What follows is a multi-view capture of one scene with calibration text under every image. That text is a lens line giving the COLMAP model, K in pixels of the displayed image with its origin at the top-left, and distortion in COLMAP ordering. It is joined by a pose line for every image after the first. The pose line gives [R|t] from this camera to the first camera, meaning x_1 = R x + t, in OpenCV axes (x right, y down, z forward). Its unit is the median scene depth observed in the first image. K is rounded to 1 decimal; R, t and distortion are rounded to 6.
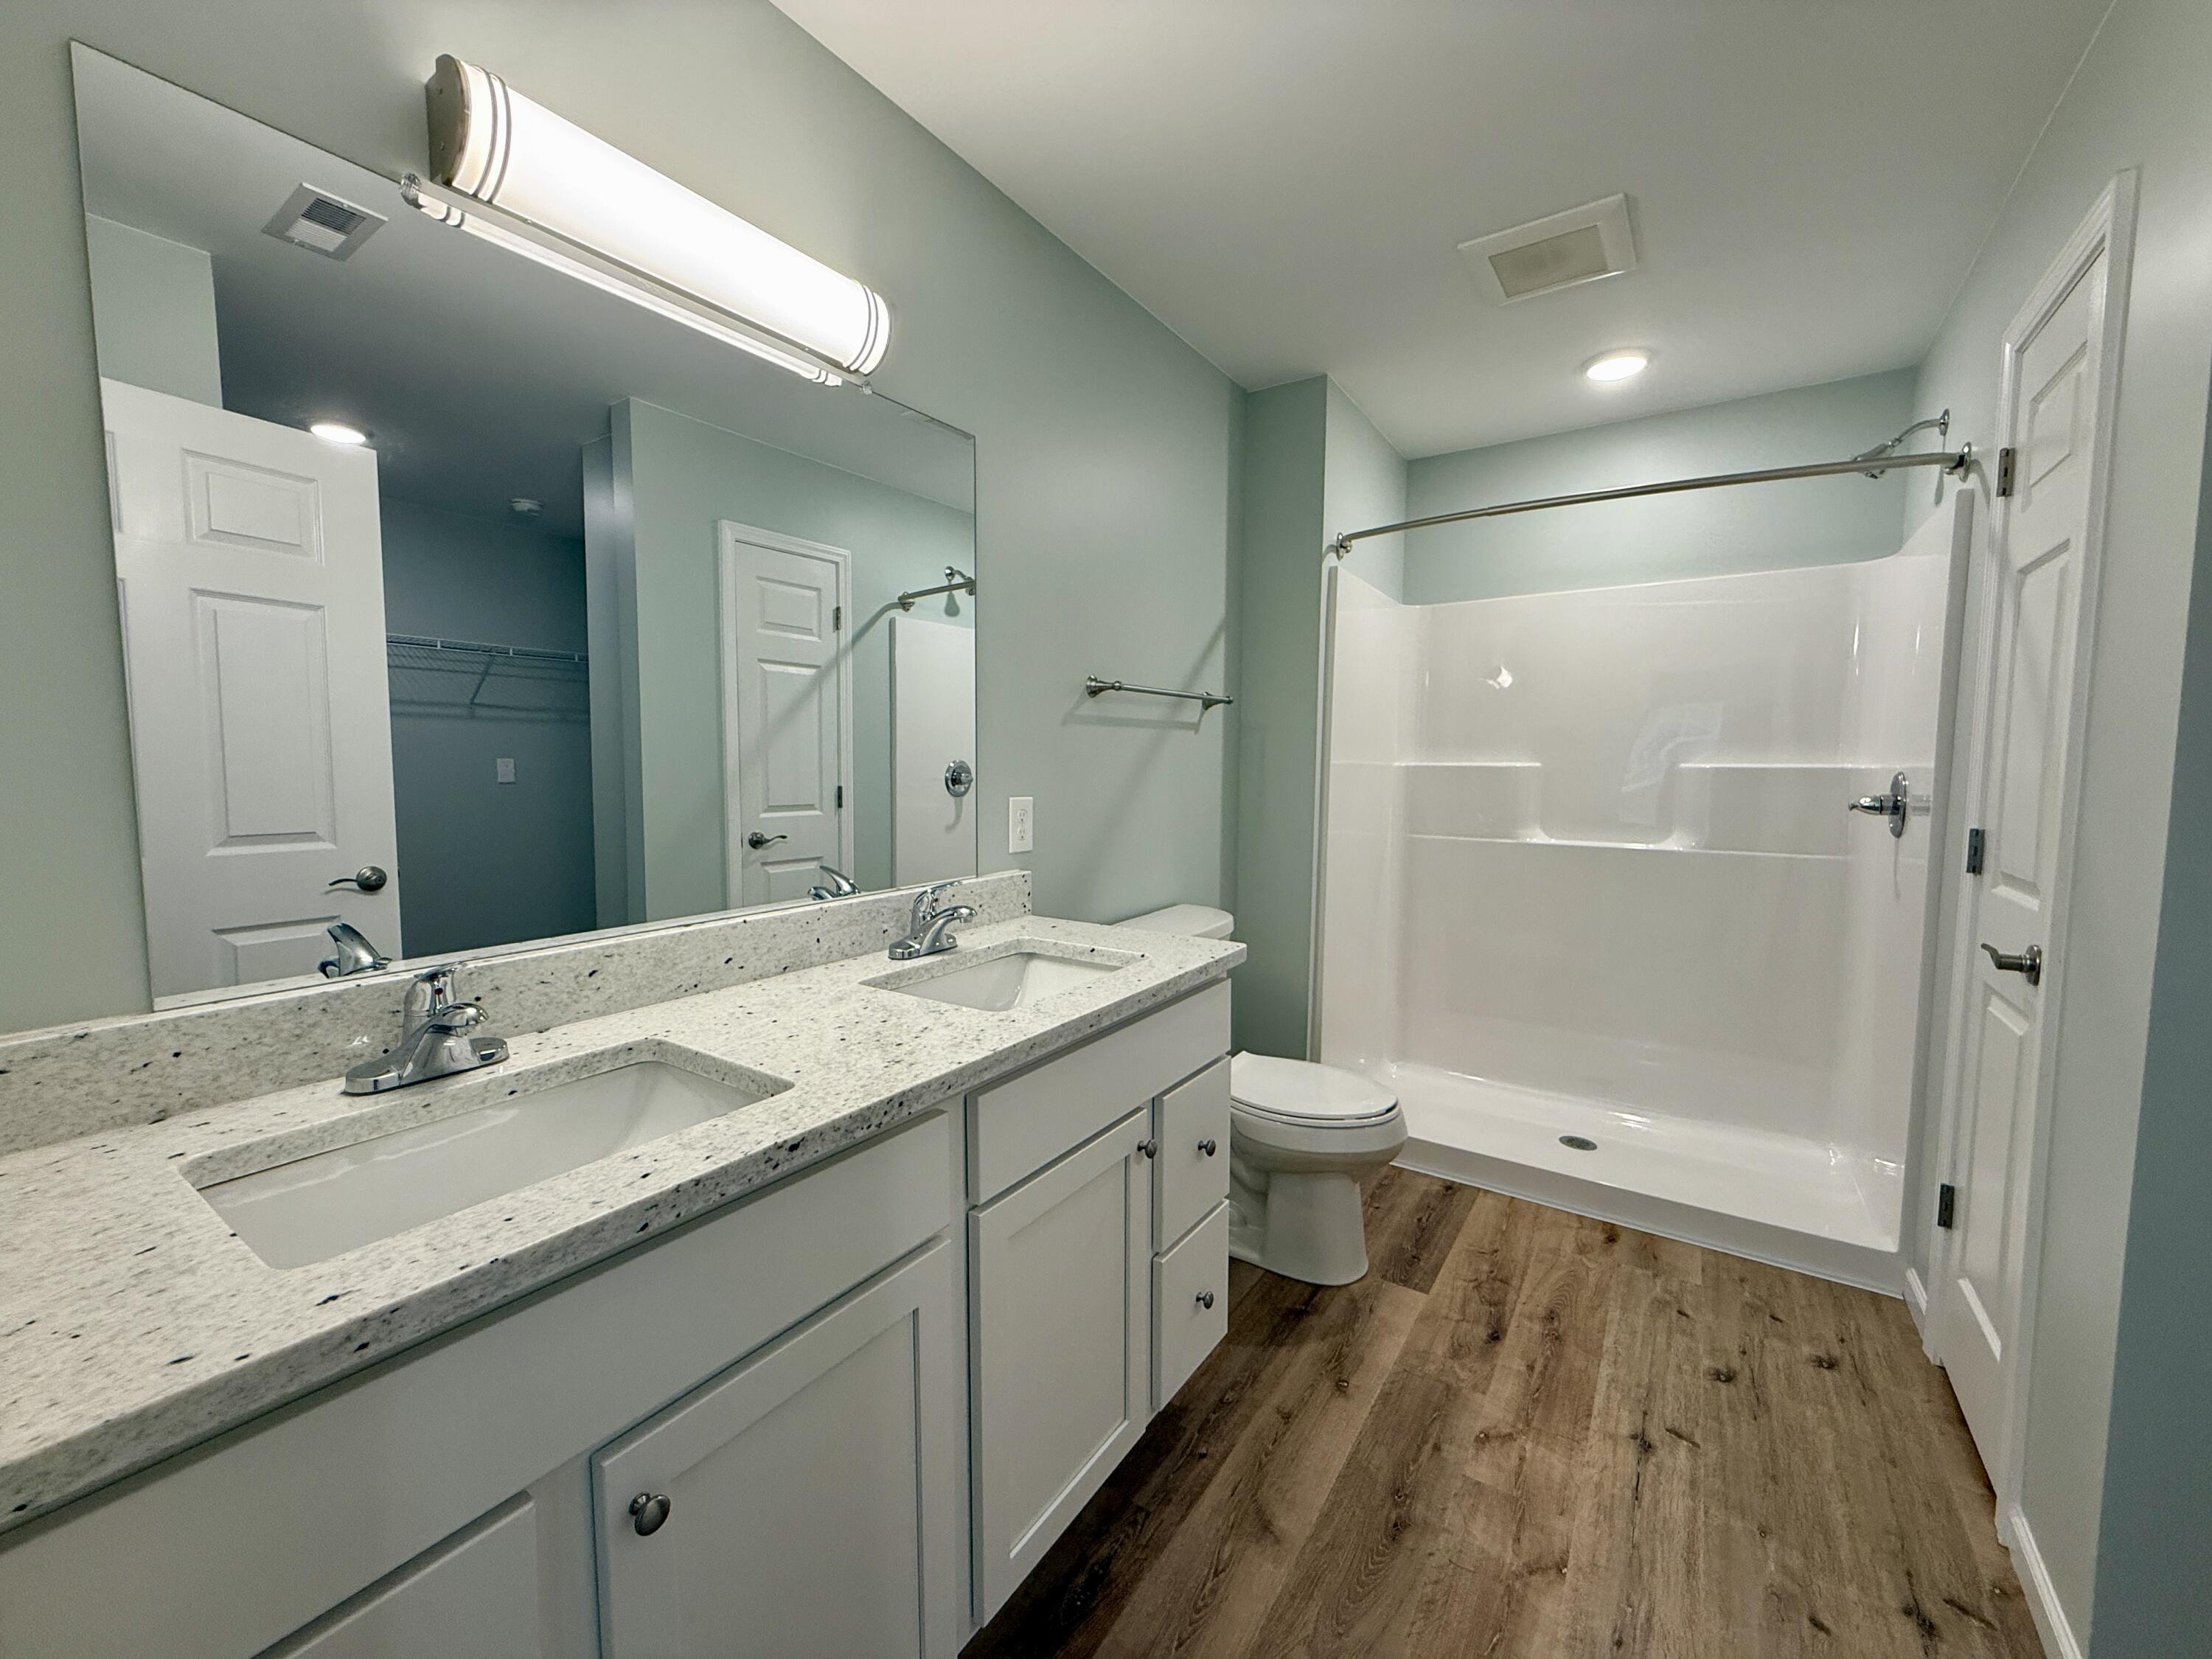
lens RADIAL K [[880.4, 0, 1099.7], [0, 880.4, 831.0], [0, 0, 1]] dist [-0.001736, 0.000477]
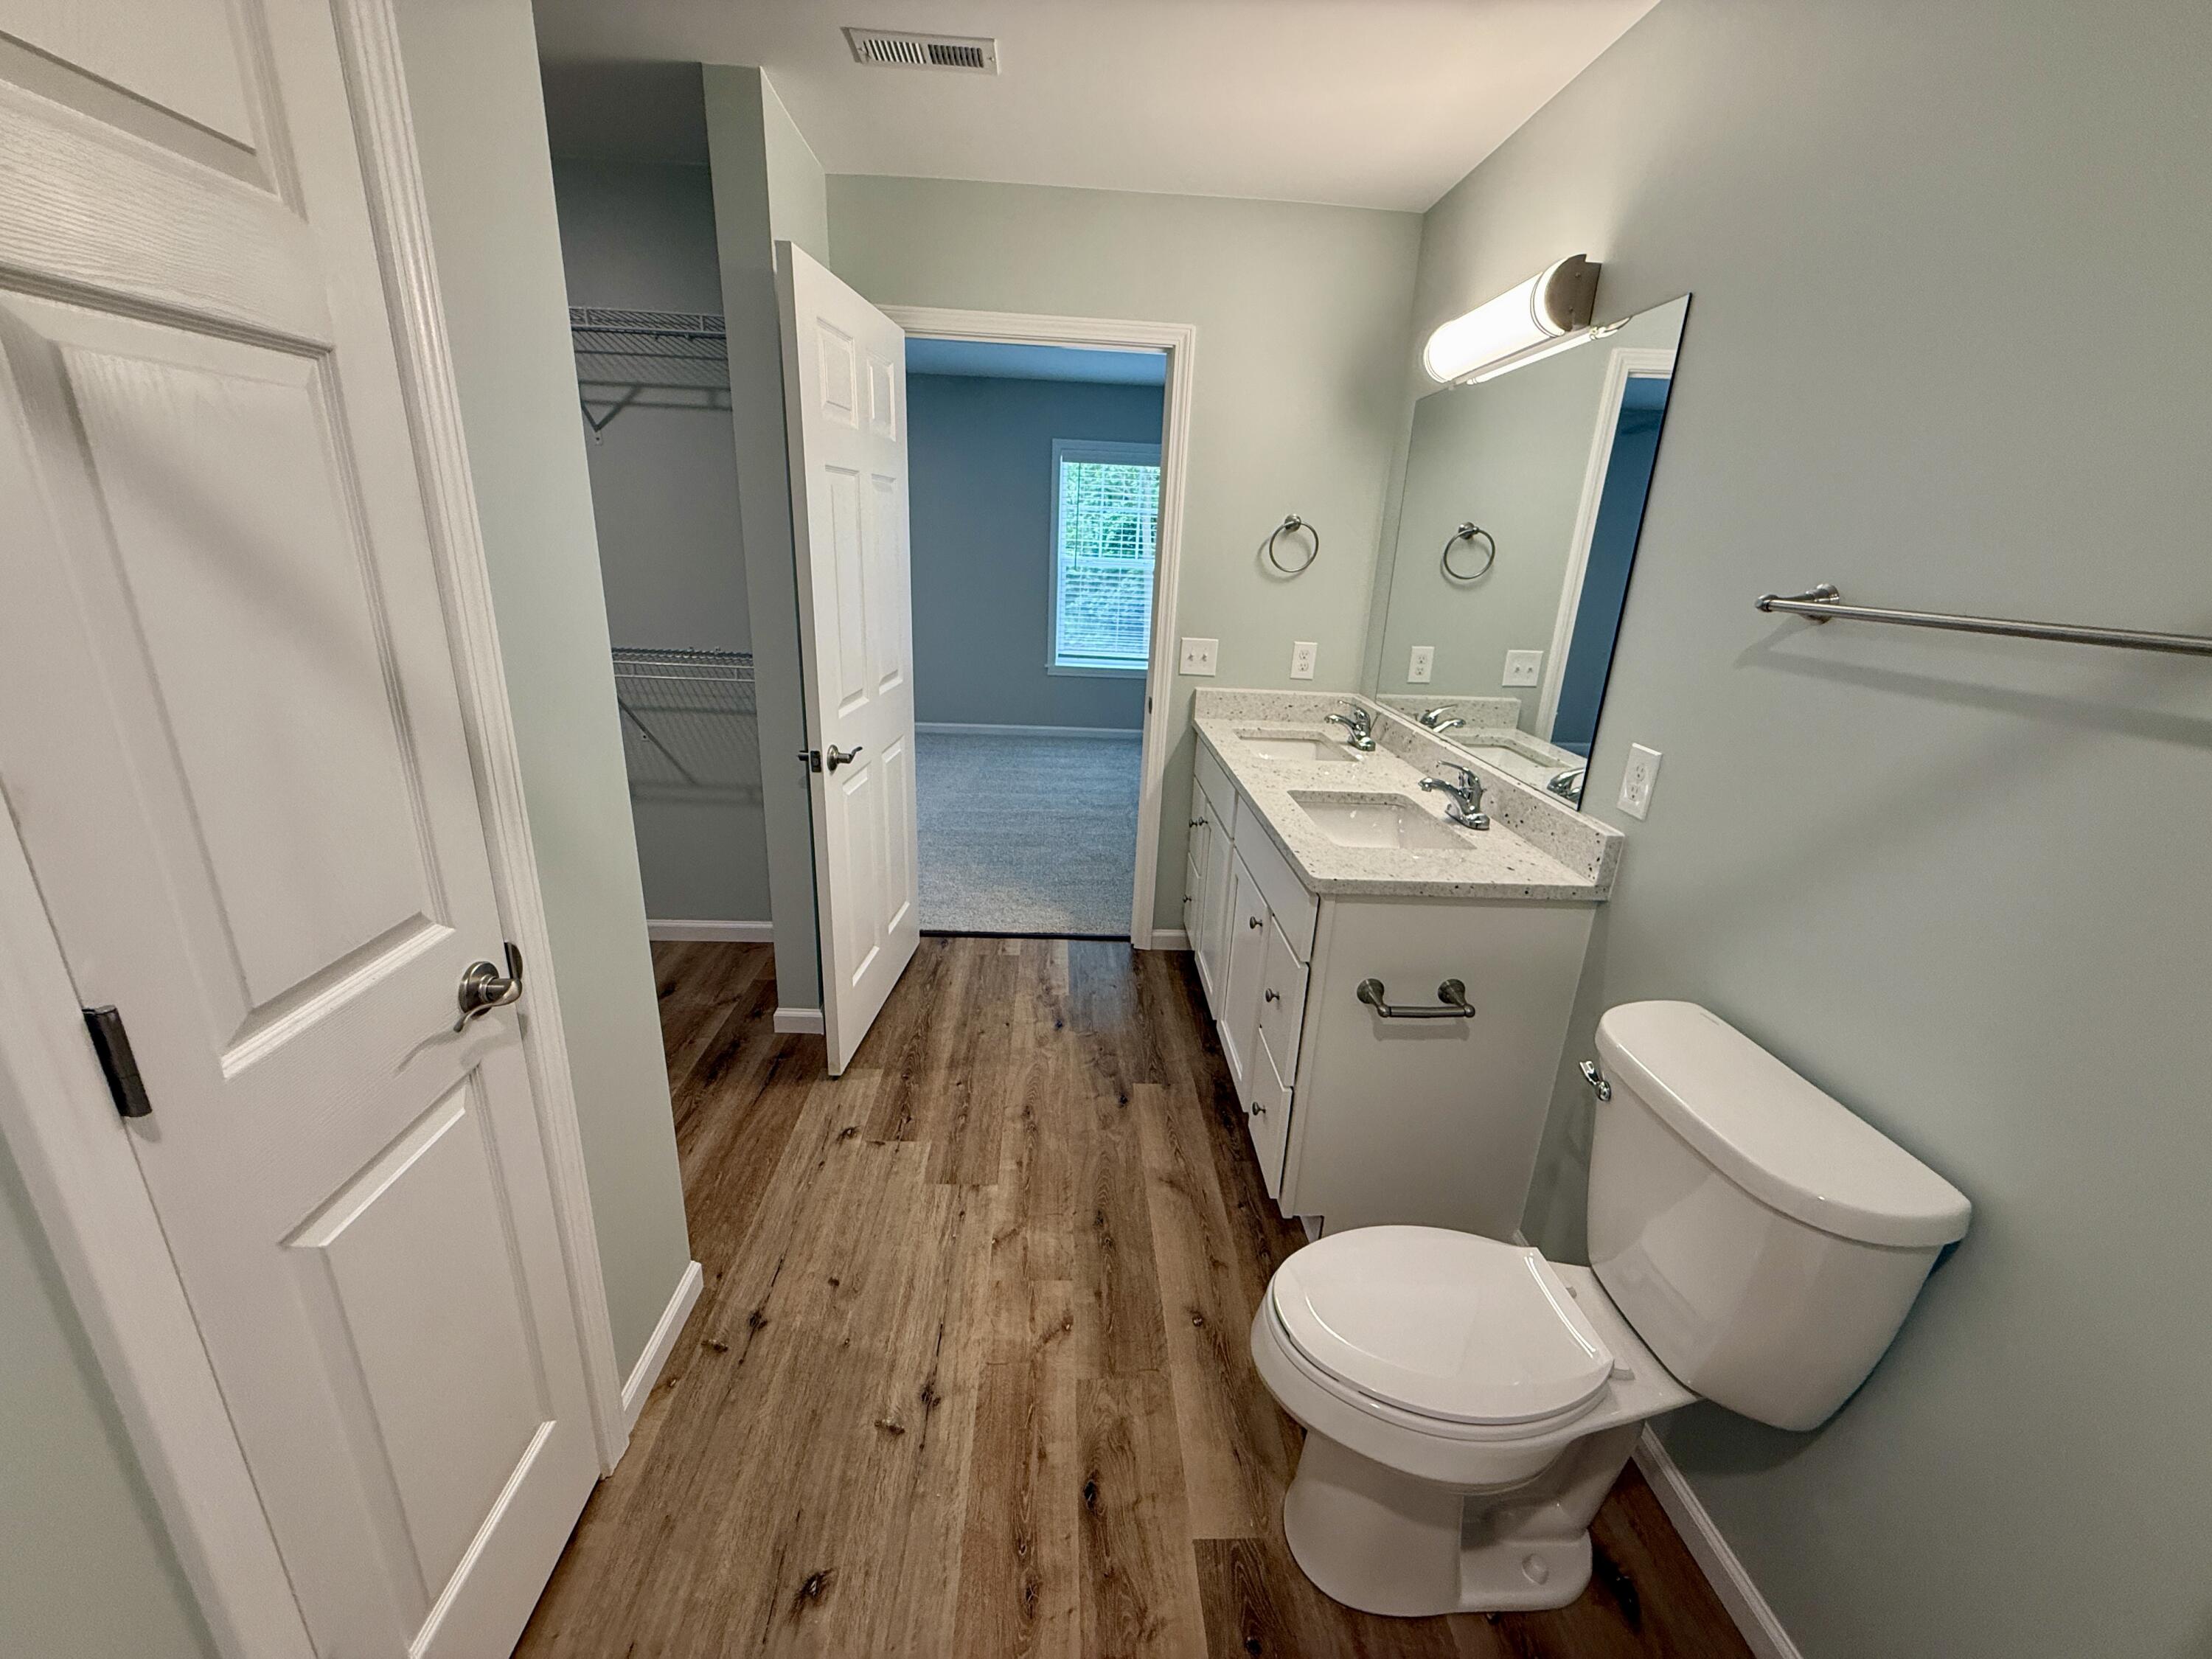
lens RADIAL K [[880.4, 0, 1101.4], [0, 880.4, 828.4], [0, 0, 1]] dist [-0.001736, 0.000477]
pose [[-0.801921, 0.149340, -0.578464, 0.773892], [-0.097338, 0.922656, 0.373137, -0.219783], [0.589448, 0.355533, -0.725360, 1.320274]]
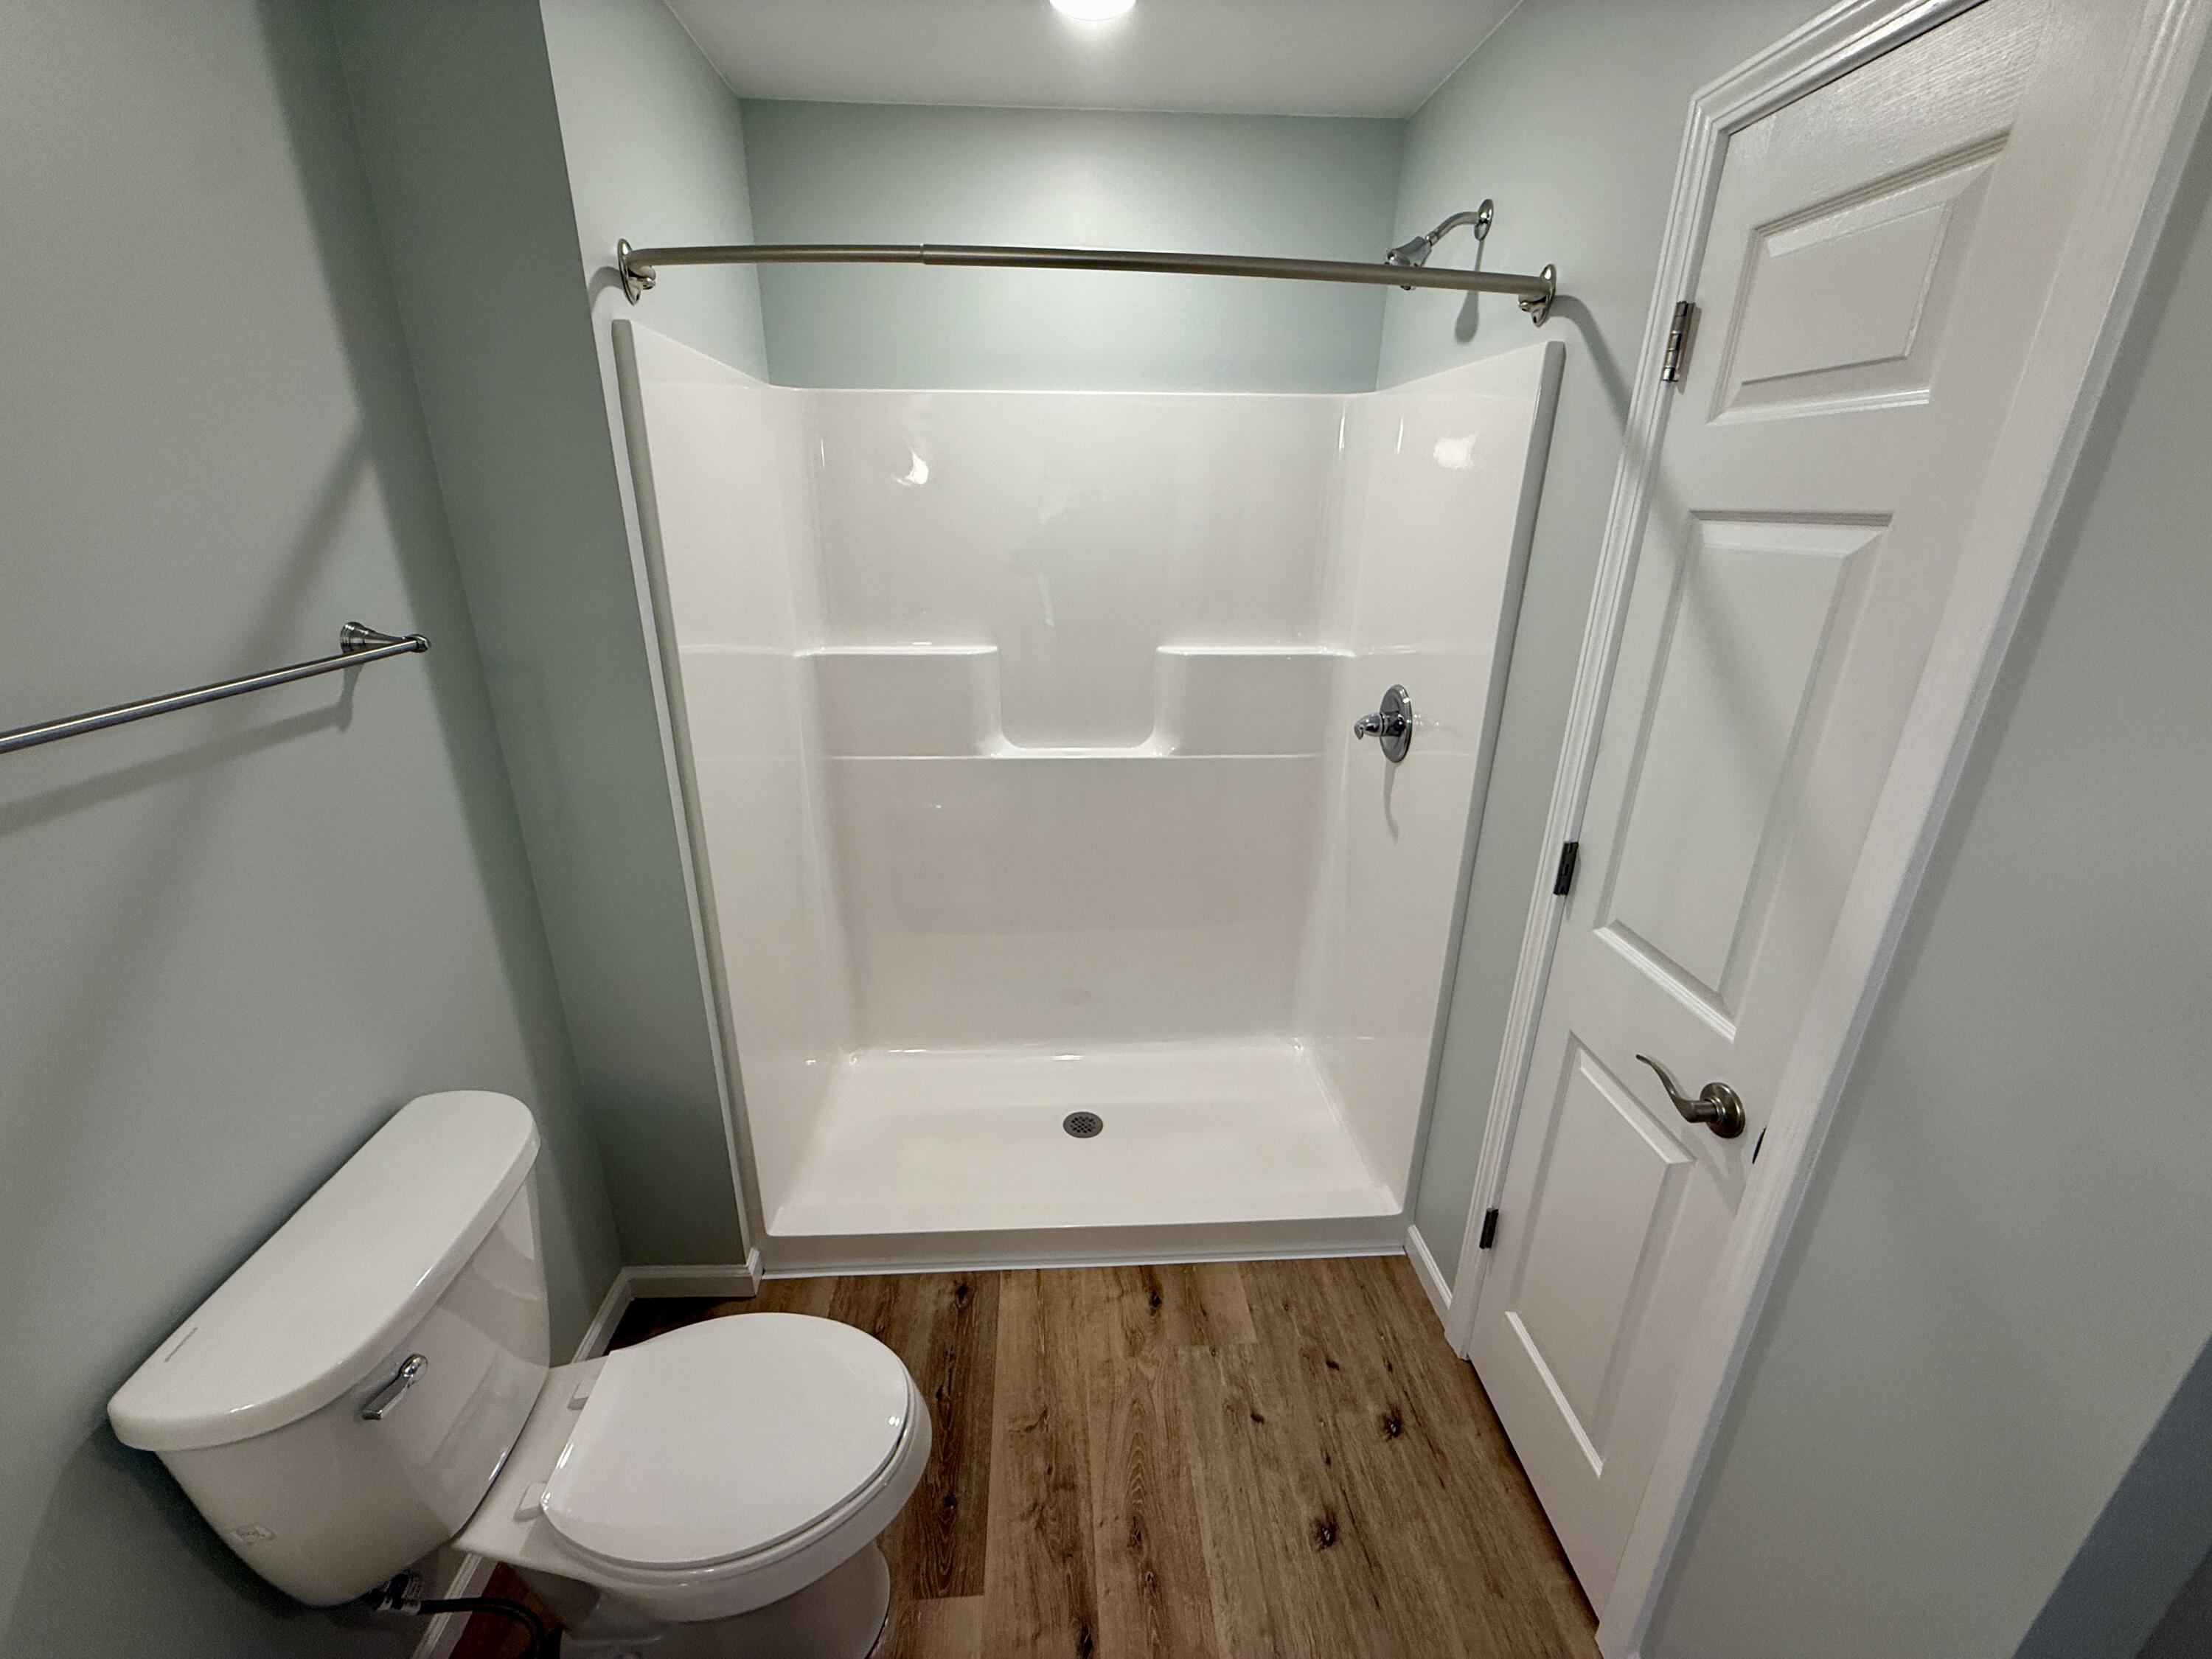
lens RADIAL K [[880.4, 0, 1098.2], [0, 880.4, 827.2], [0, 0, 1]] dist [-0.001736, 0.000477]
pose [[0.793008, -0.217233, 0.569164, 0.198890], [0.047404, 0.953435, 0.297851, -0.239612], [-0.607364, -0.209217, 0.766380, 0.587015]]
